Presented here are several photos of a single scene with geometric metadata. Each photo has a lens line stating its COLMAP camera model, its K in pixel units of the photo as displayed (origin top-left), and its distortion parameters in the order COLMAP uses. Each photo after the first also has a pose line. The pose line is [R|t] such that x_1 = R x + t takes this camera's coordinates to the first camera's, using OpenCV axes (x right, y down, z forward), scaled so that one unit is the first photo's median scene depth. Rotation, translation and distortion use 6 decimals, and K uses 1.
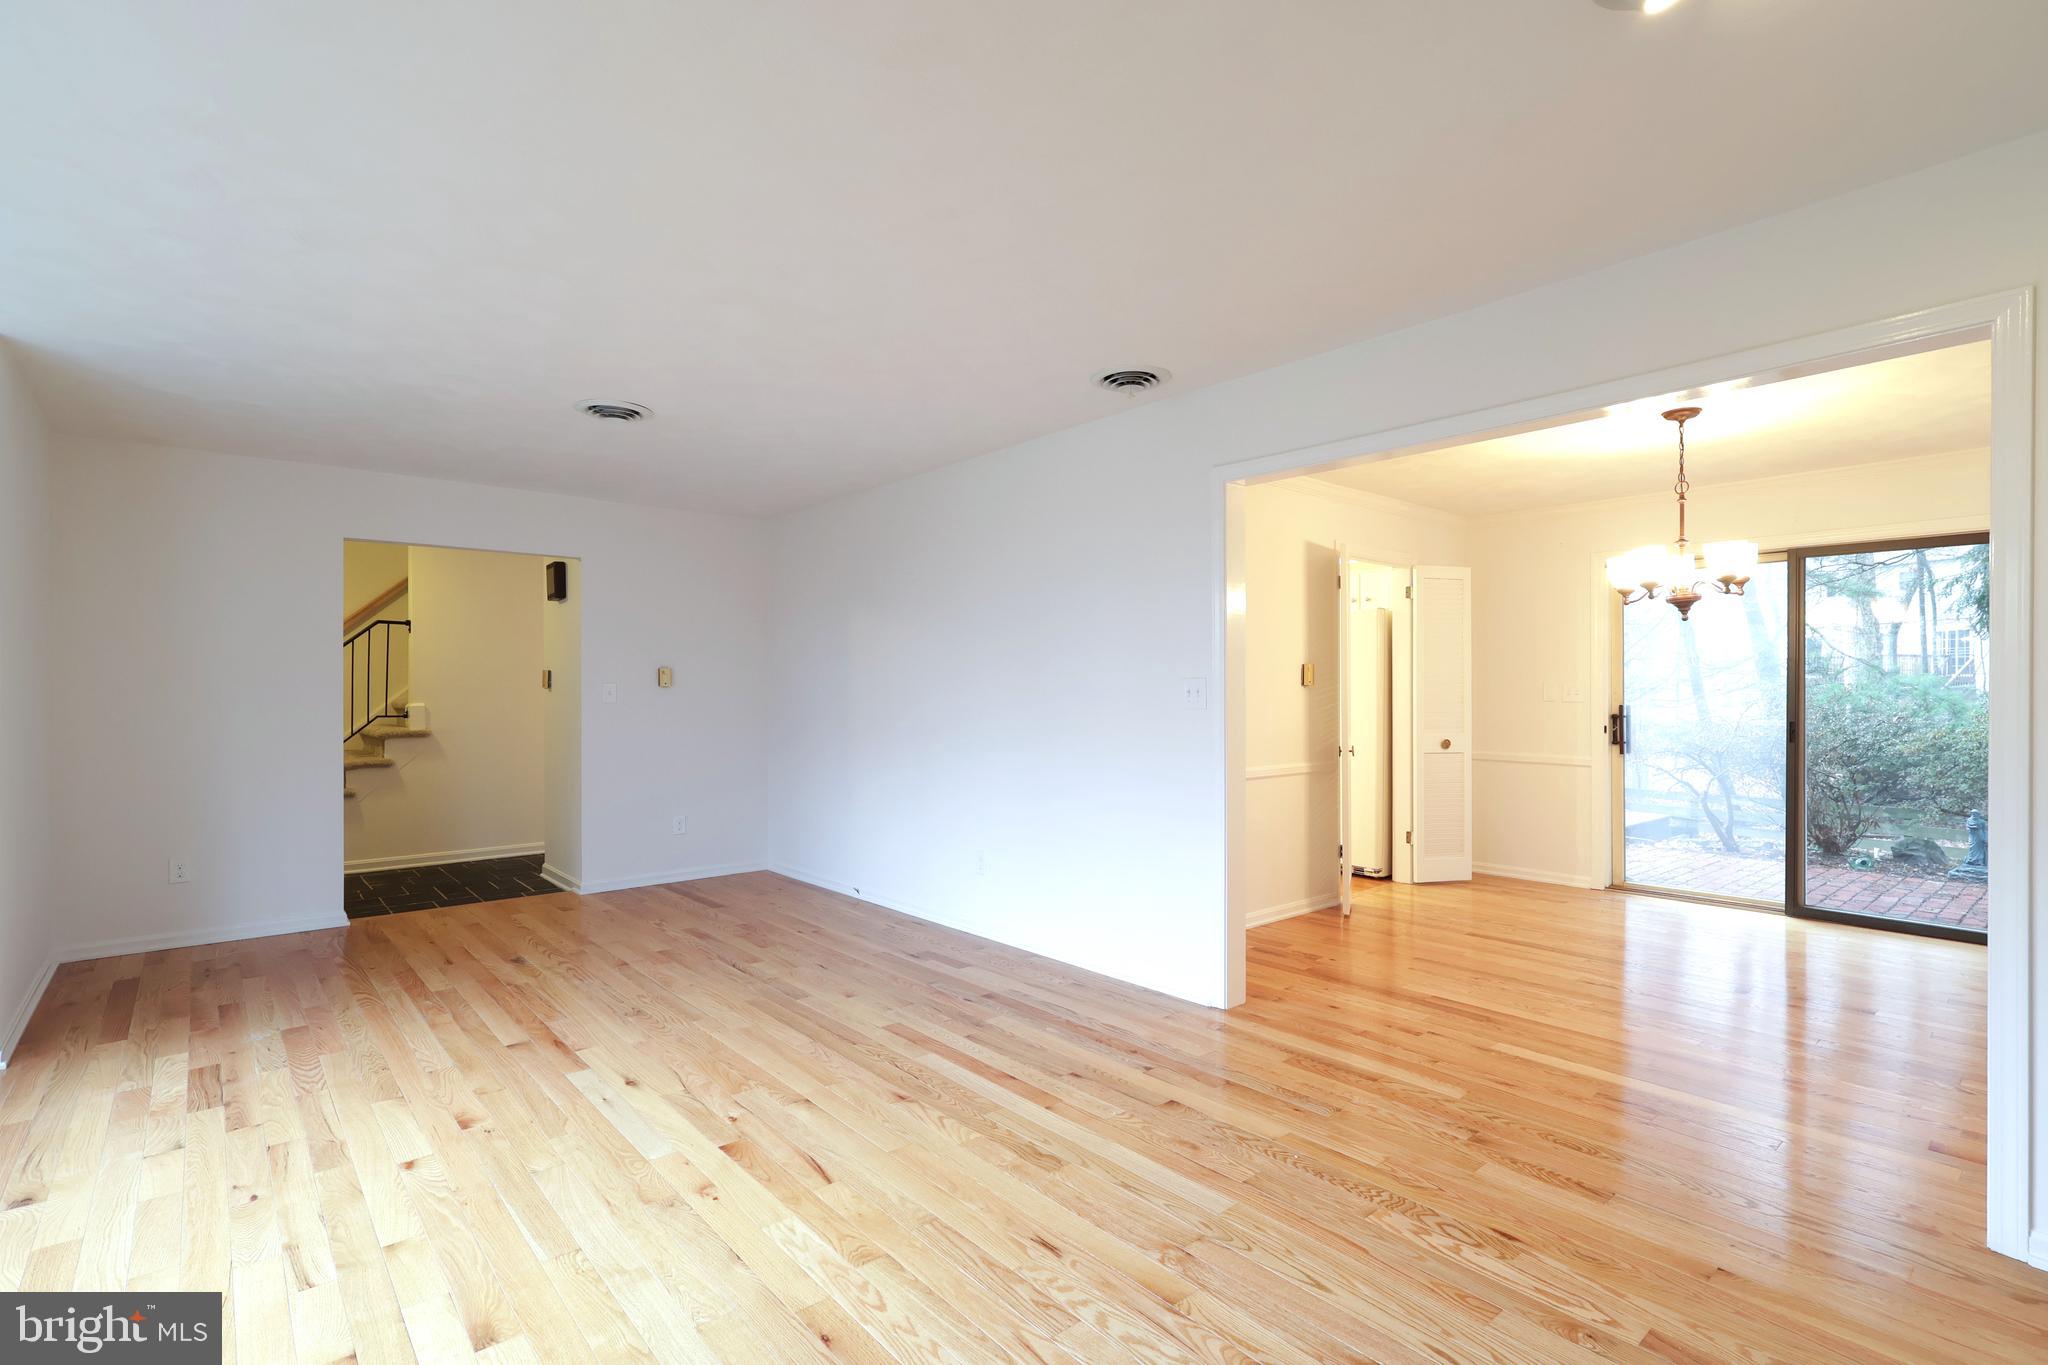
lens RADIAL K [[963.0, 0, 1027.3], [0, 963.0, 682.7], [0, 0, 1]] dist [0.000968, 0.000279]
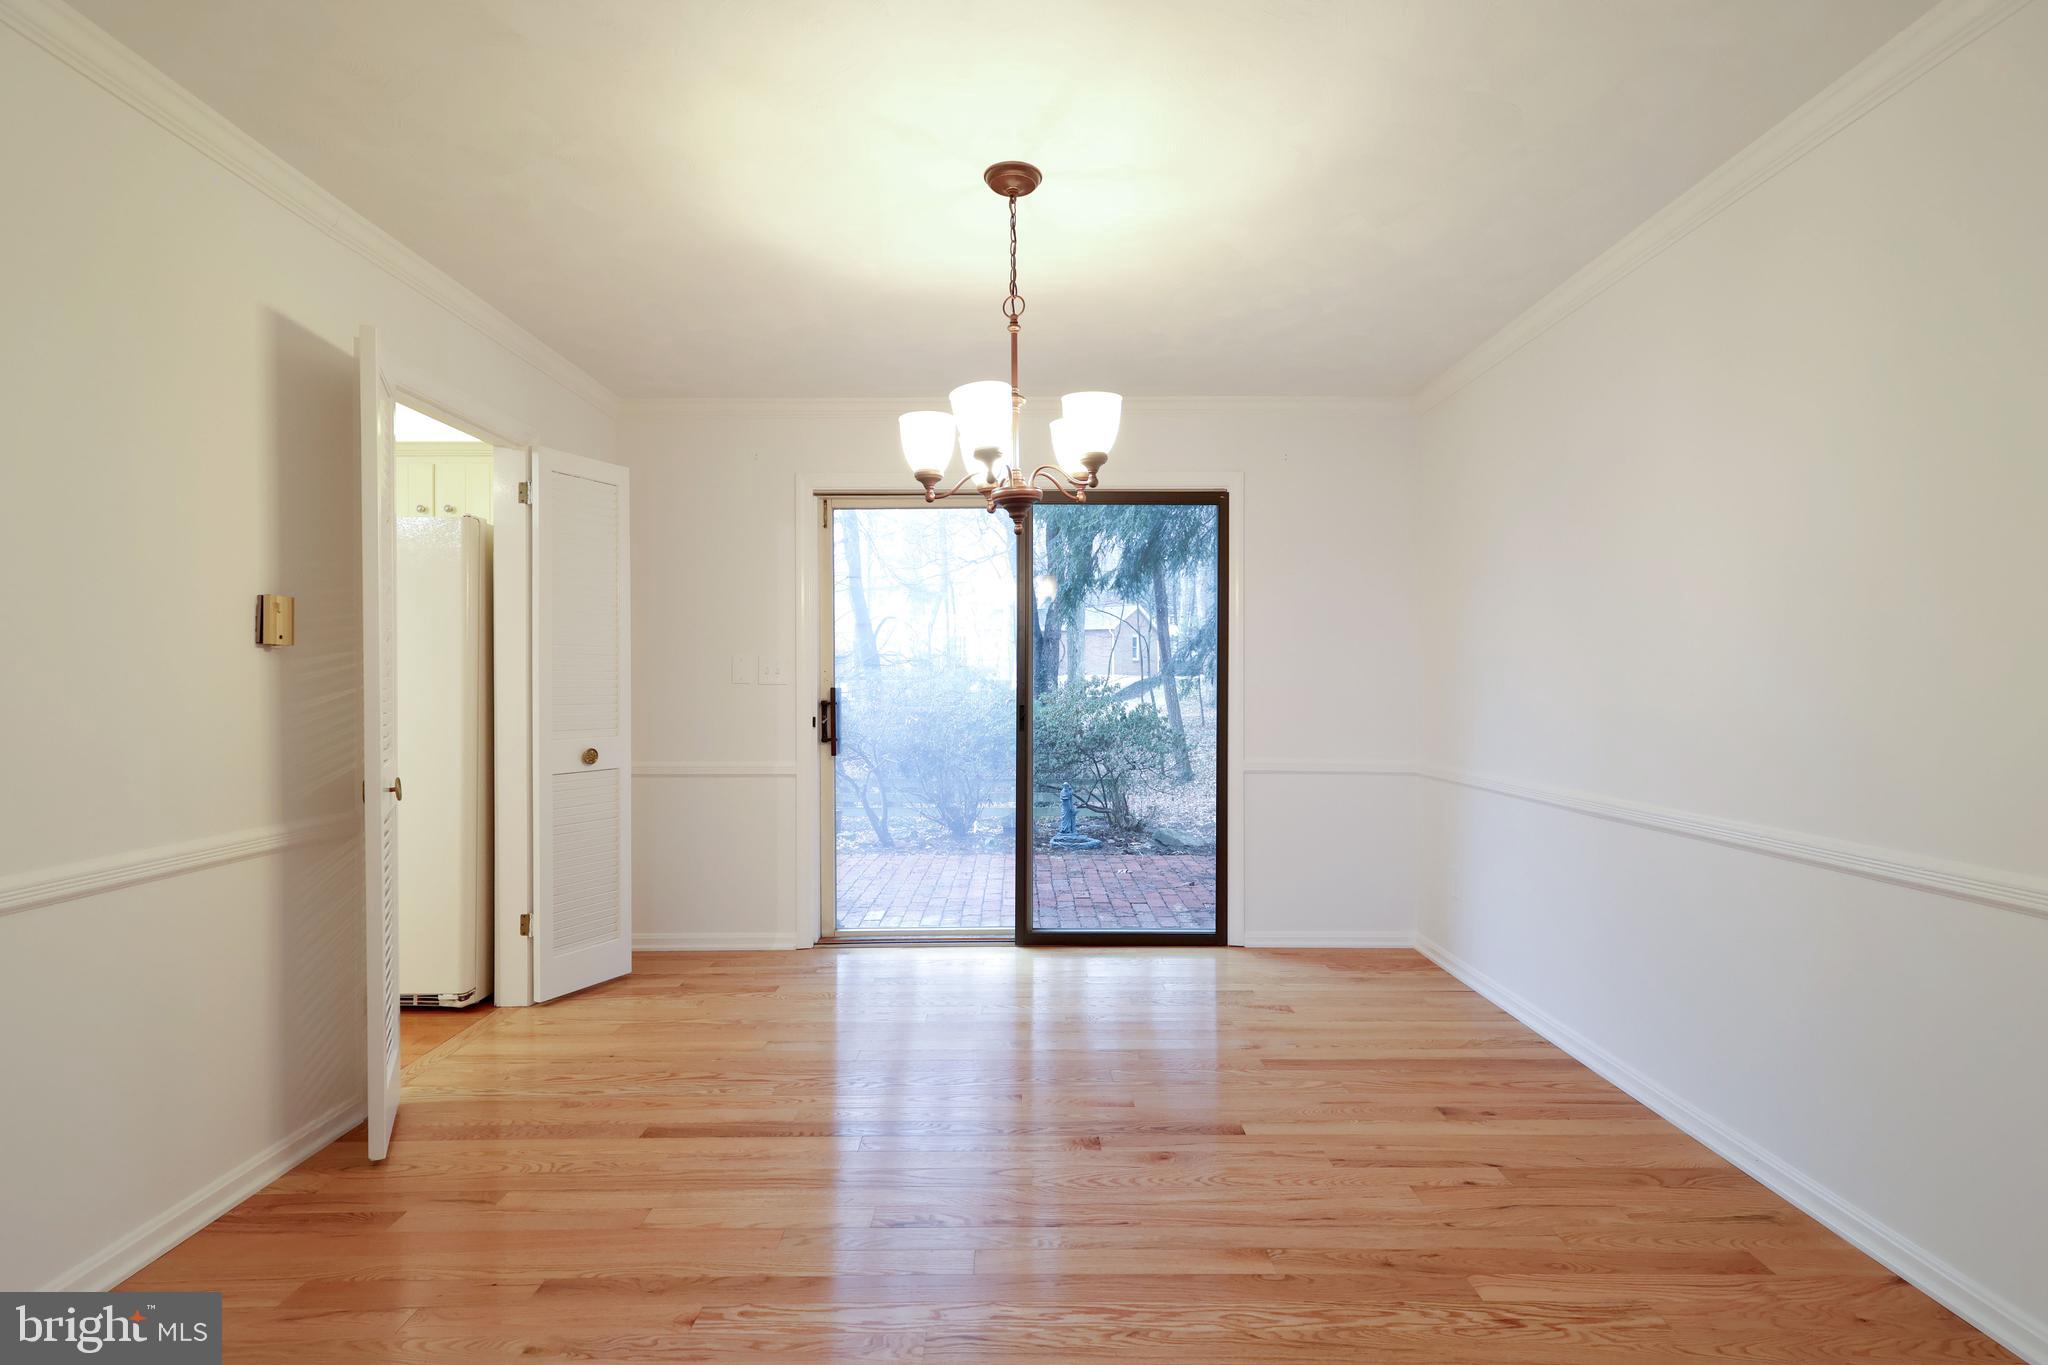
lens RADIAL K [[963.0, 0, 1027.3], [0, 963.0, 682.7], [0, 0, 1]] dist [0.000968, 0.000279]
pose [[0.655555, -0.004061, 0.755136, 0.178532], [-0.000740, 0.999982, 0.006020, 0.016010], [-0.755147, -0.004505, 0.655540, 0.446792]]
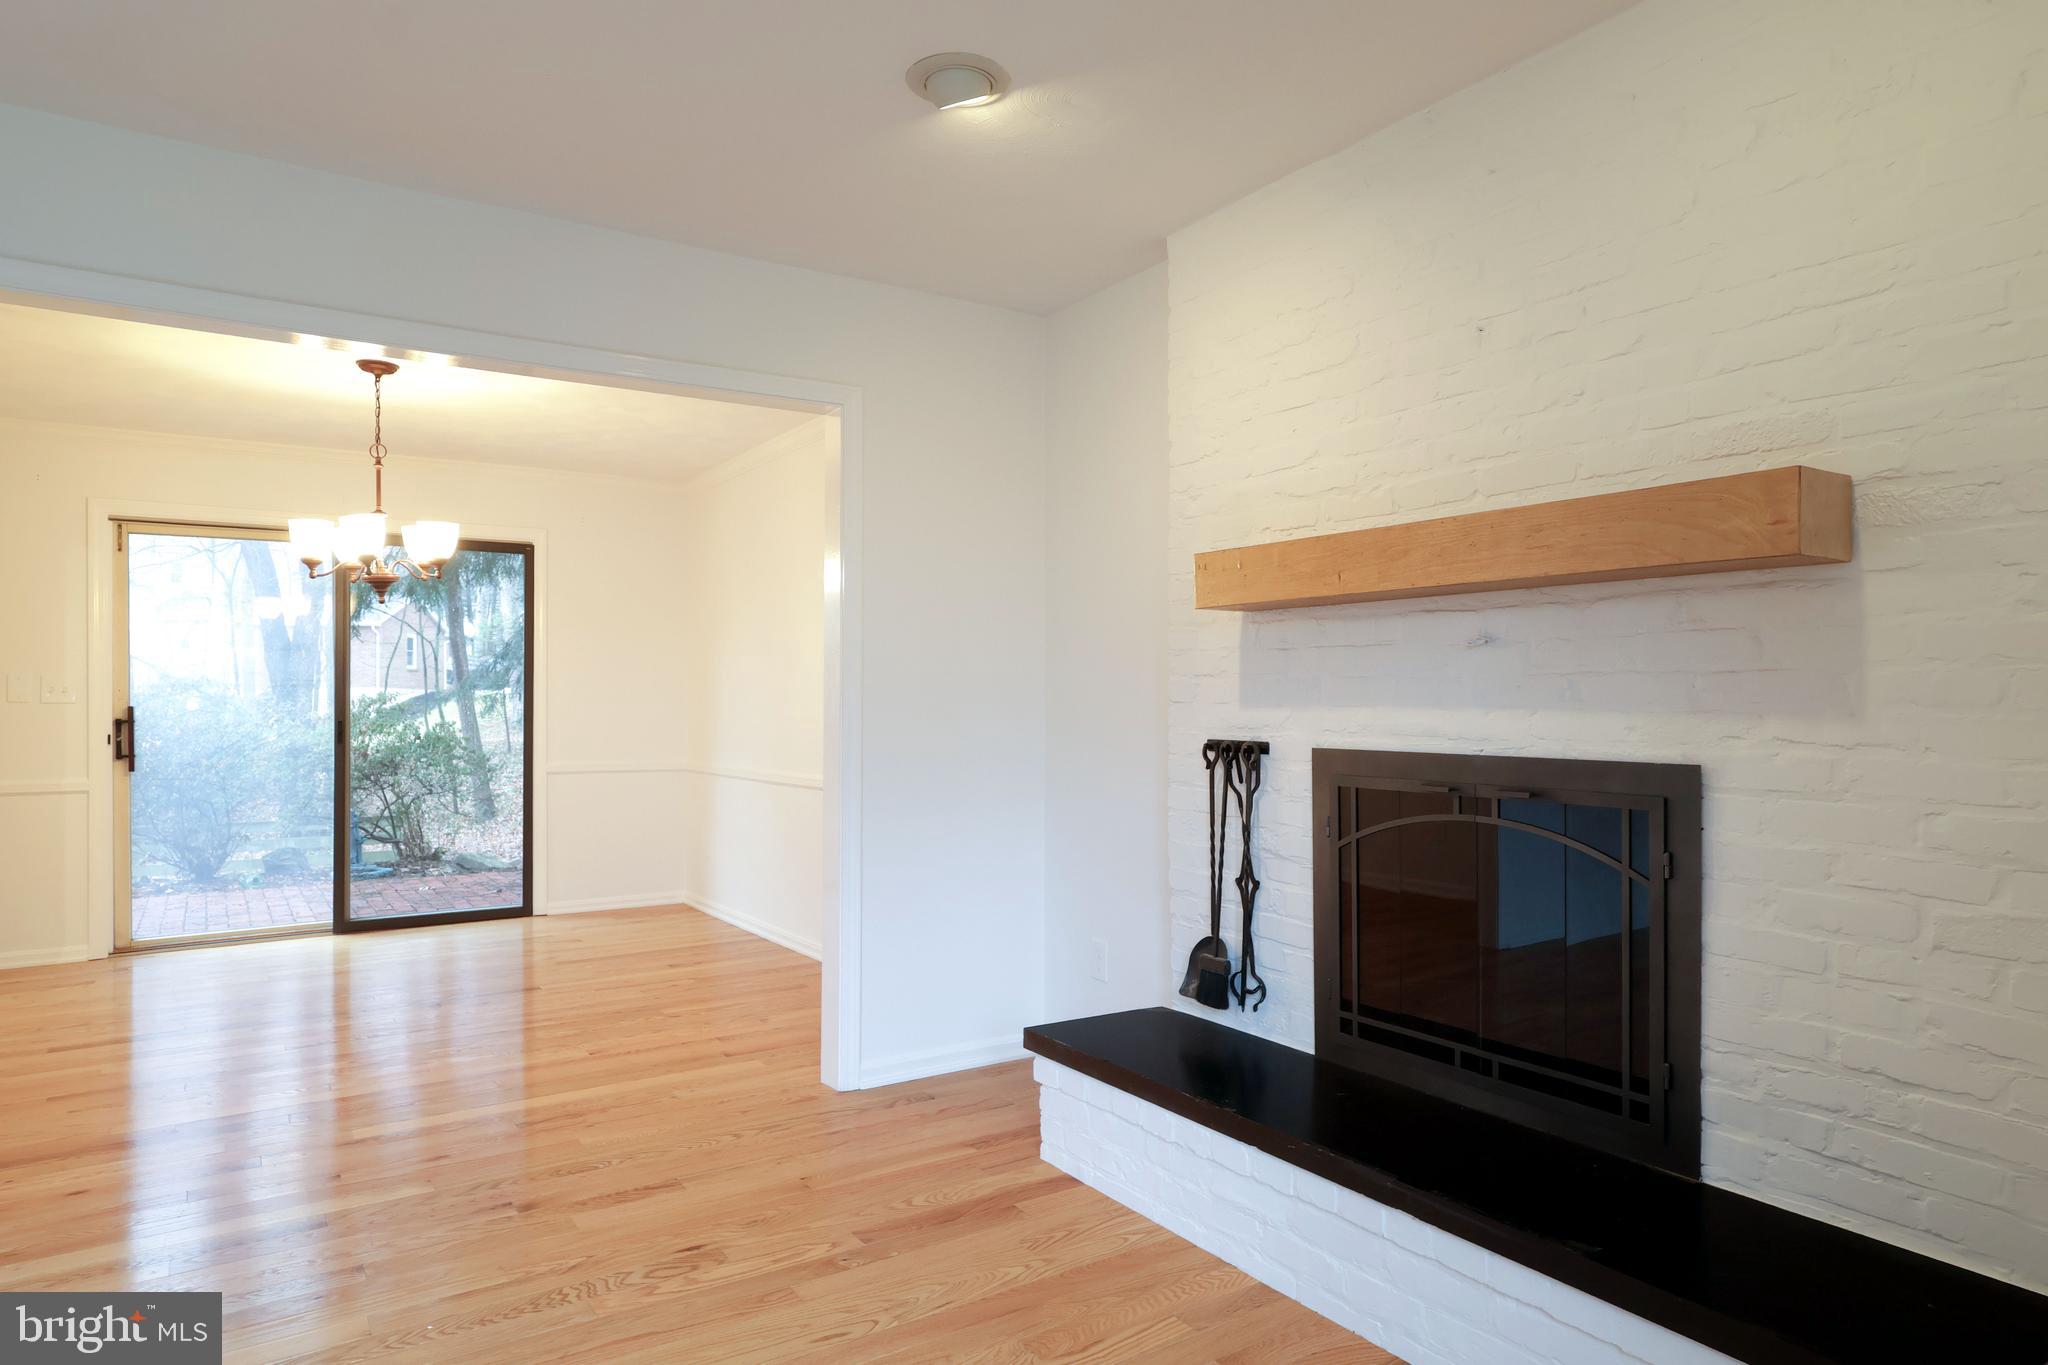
lens RADIAL K [[1198.9, 0, 1025.9], [0, 1198.9, 692.2], [0, 0, 1]] dist [-0.001126, 0.000583]
pose [[0.126499, -0.000184, 0.991967, -0.239347], [-0.002384, 0.999997, 0.000489, 0.010726], [-0.991964, -0.002427, 0.126498, 0.202617]]
